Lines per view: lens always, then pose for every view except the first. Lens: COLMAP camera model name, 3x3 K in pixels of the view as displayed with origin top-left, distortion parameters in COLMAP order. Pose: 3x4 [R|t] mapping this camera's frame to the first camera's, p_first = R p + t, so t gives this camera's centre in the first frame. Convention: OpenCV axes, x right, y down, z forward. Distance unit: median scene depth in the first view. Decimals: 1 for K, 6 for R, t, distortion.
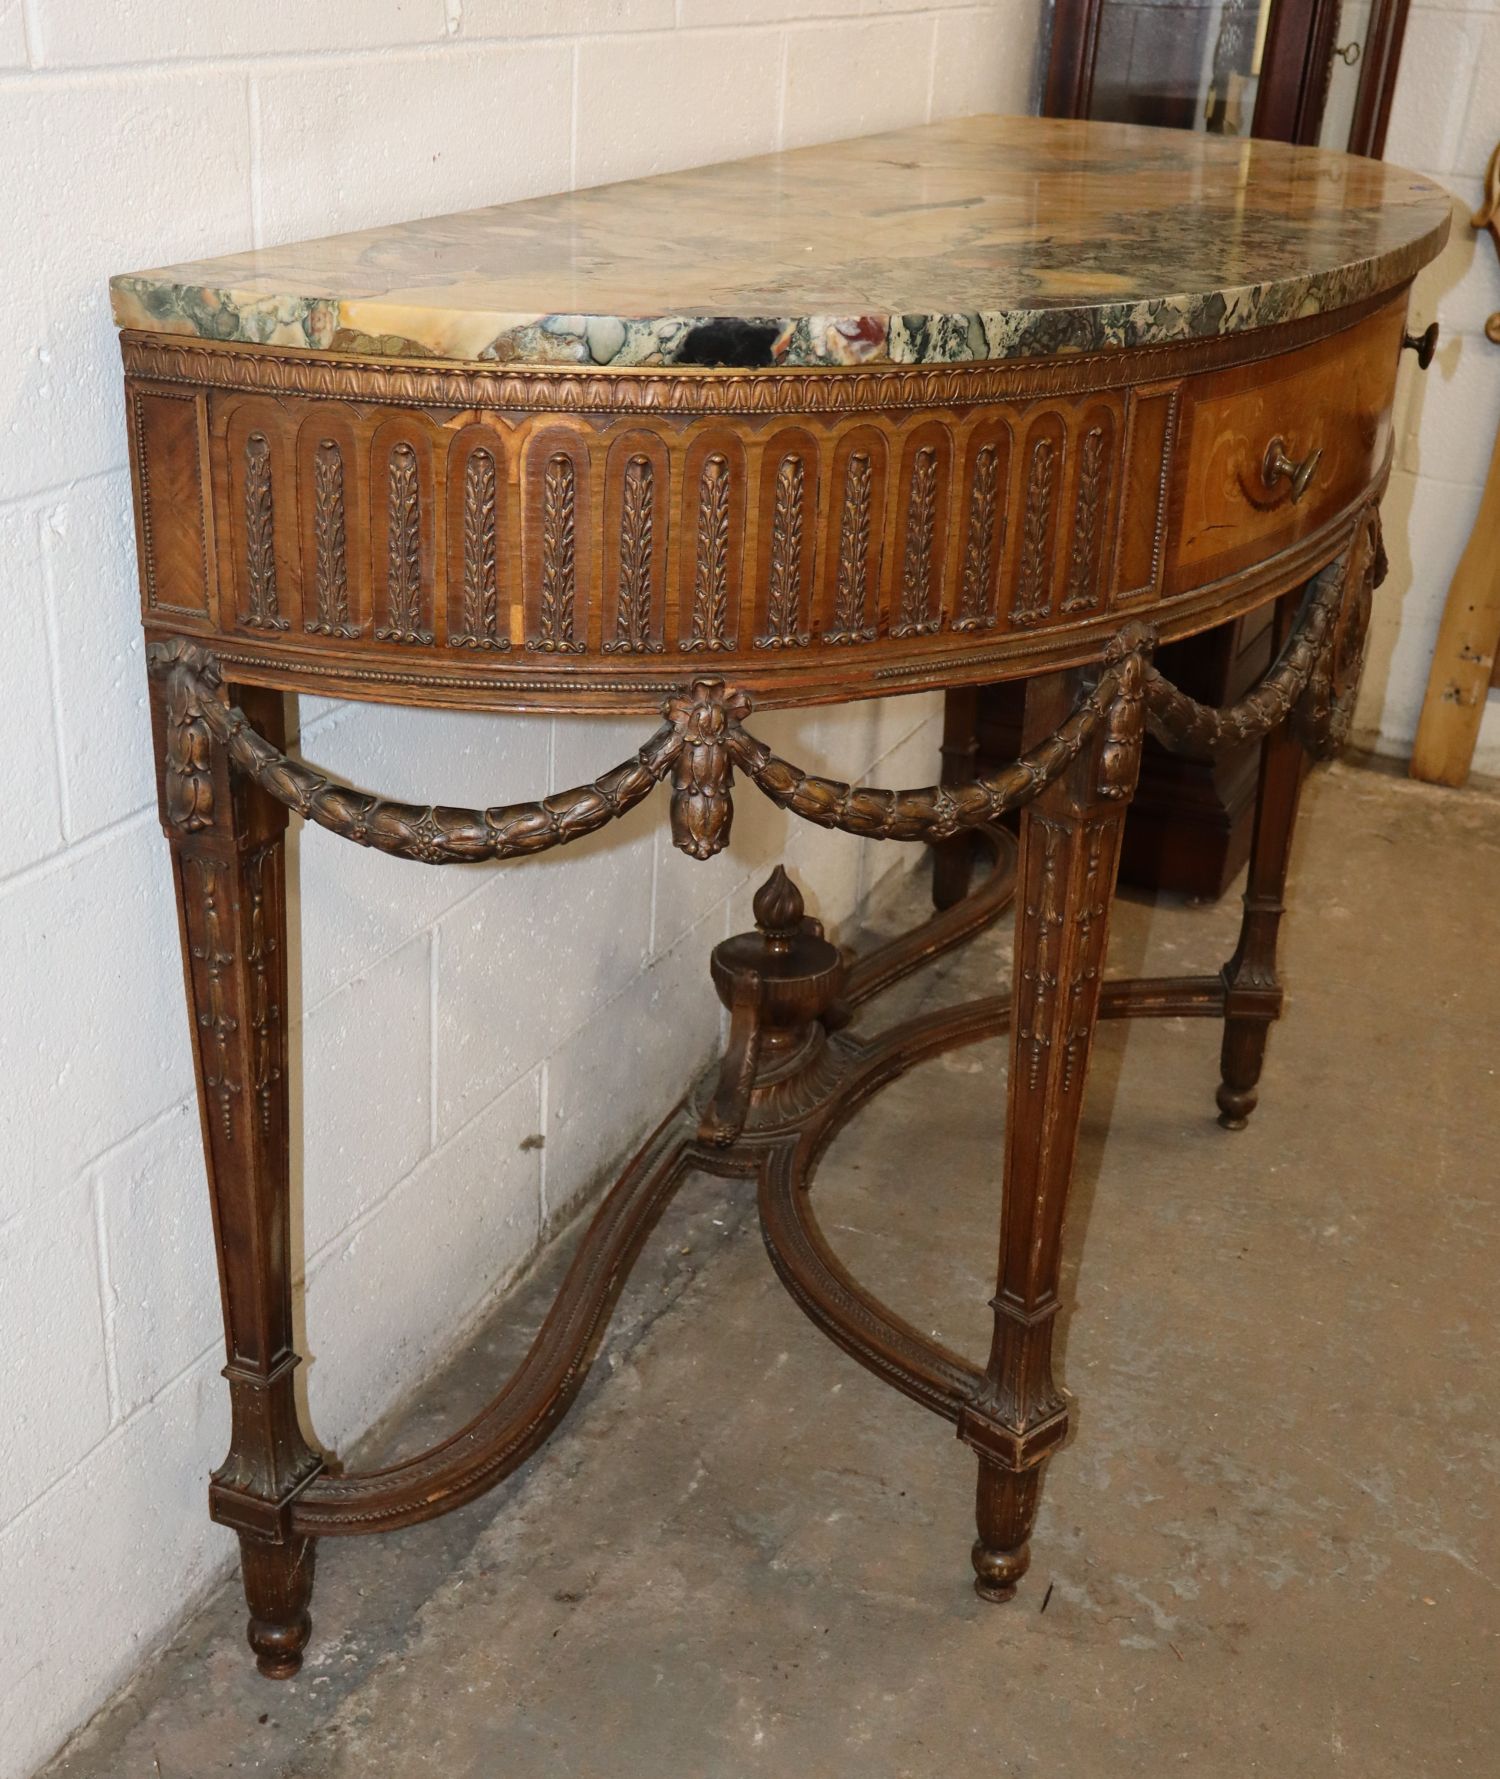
lens RADIAL K [[2277.4, 0, 748.2], [0, 2277.4, 894.9], [0, 0, 1]] dist [0.022282, 0.000000]
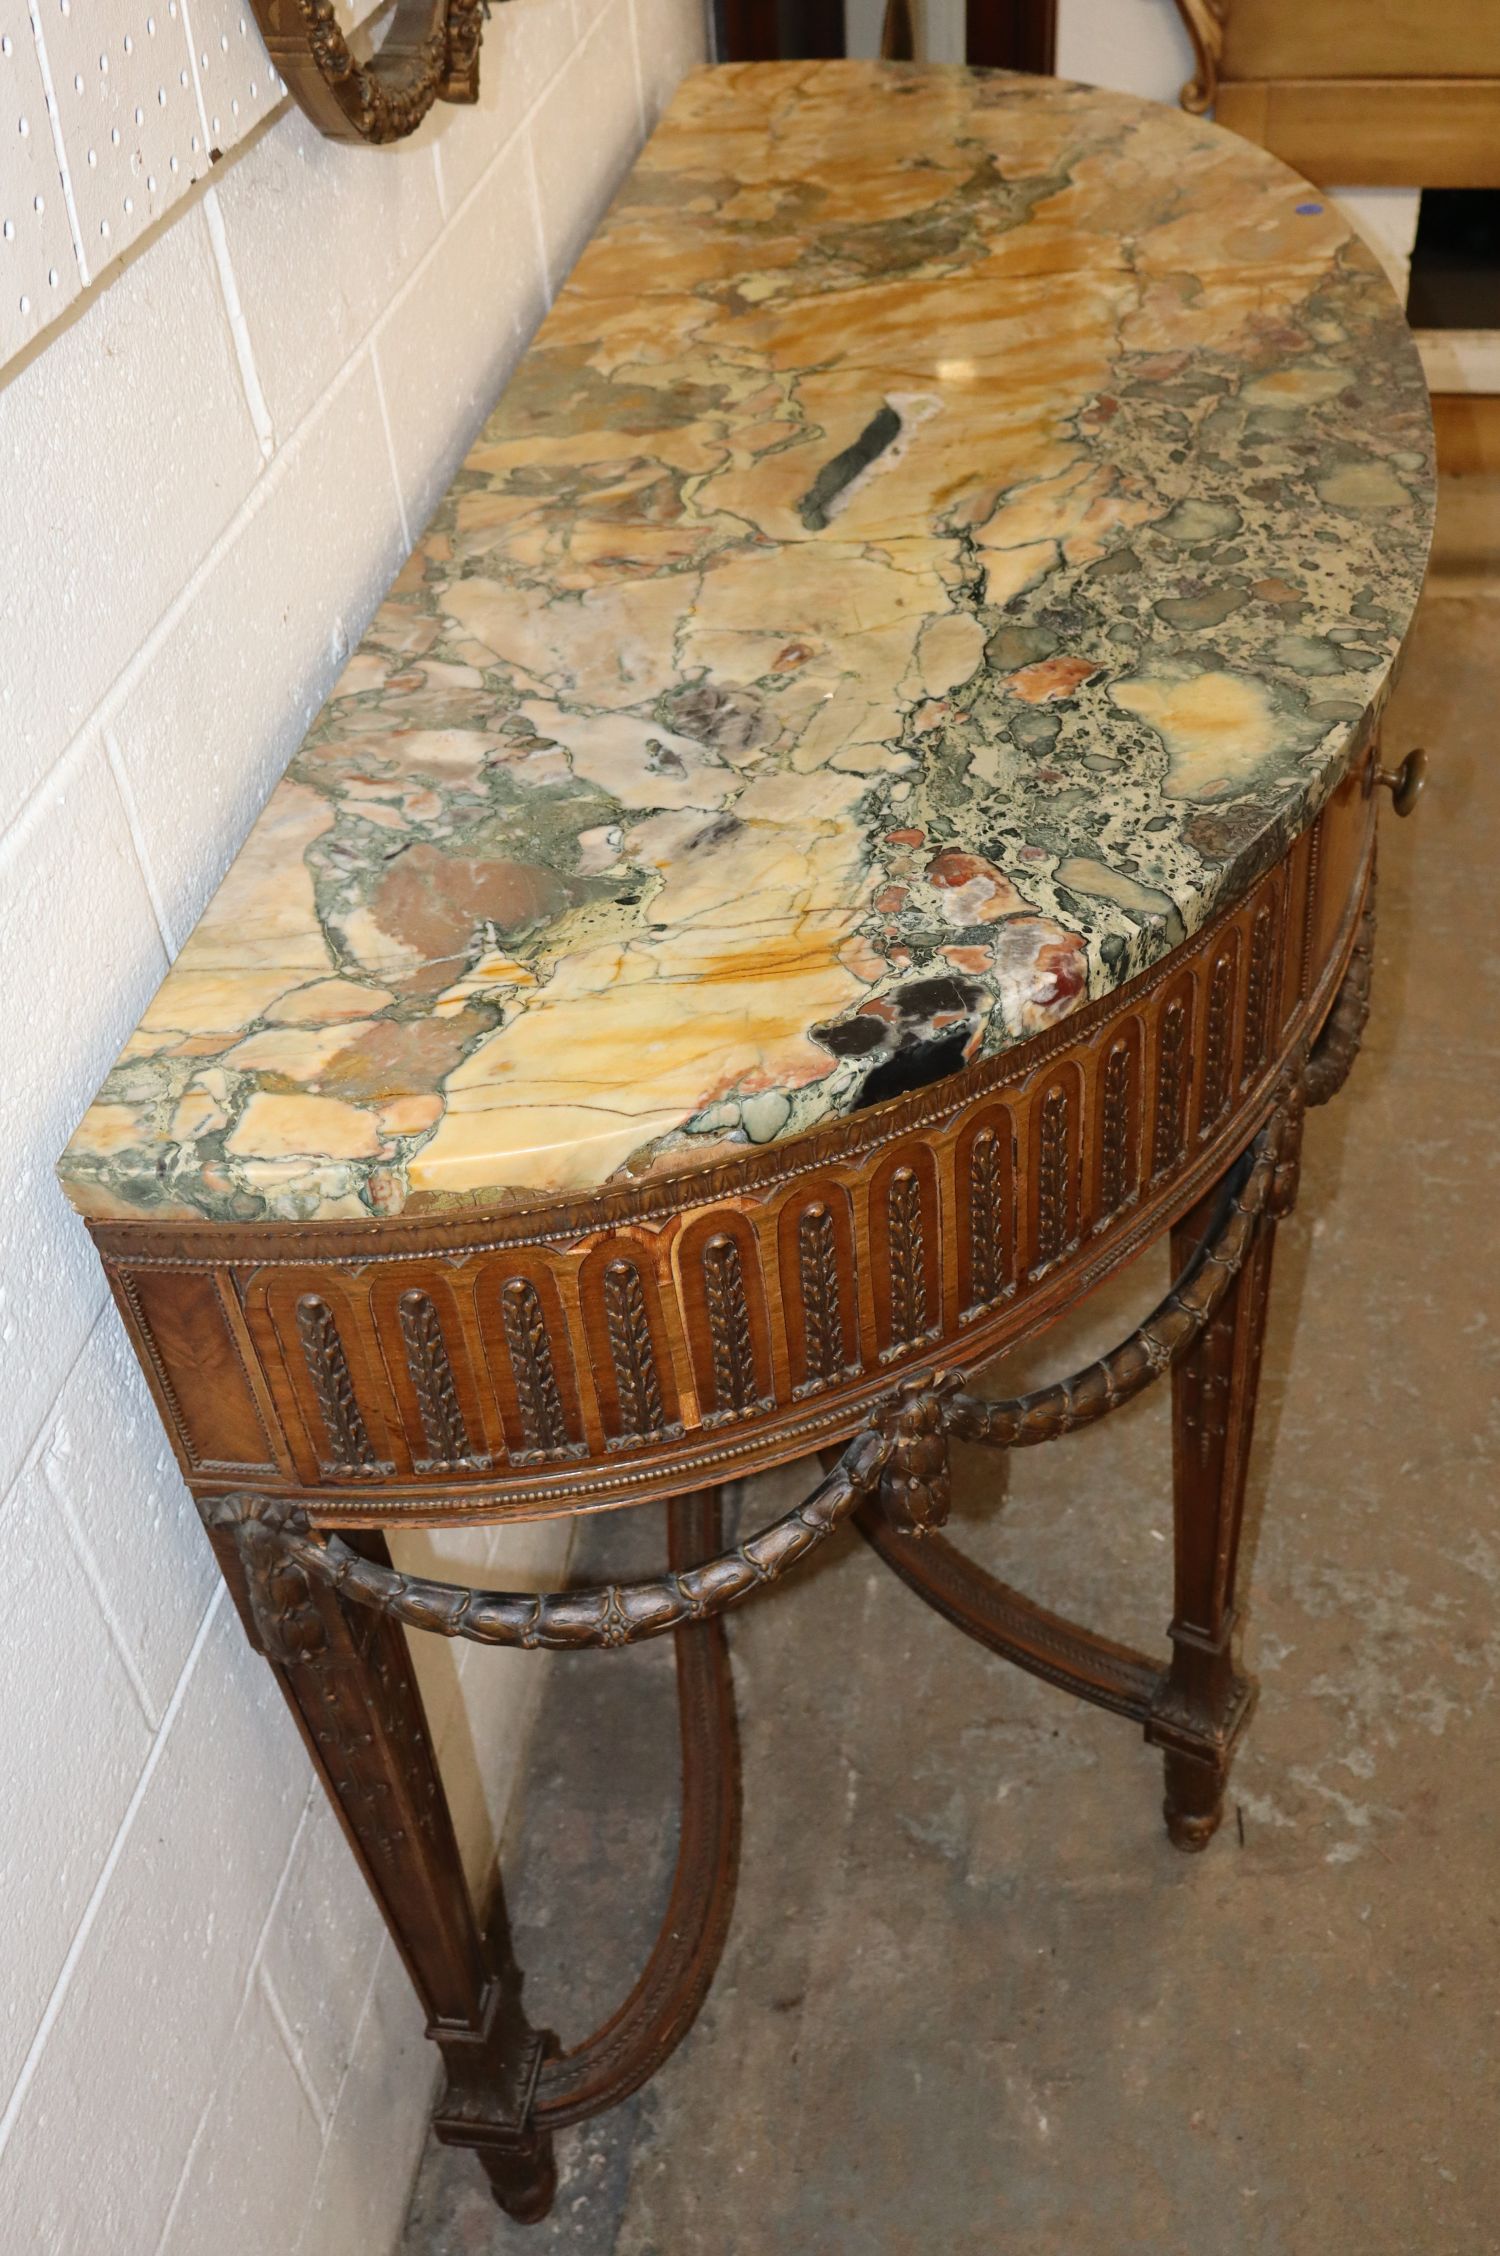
lens RADIAL K [[2152.8, 0, 792.3], [0, 2152.8, 982.6], [0, 0, 1]] dist [0.018419, 0.000000]
pose [[0.955899, -0.253715, 0.147939, -0.139489], [0.211565, 0.944229, 0.252334, -0.436649], [-0.203710, -0.209907, 0.956264, 0.305988]]
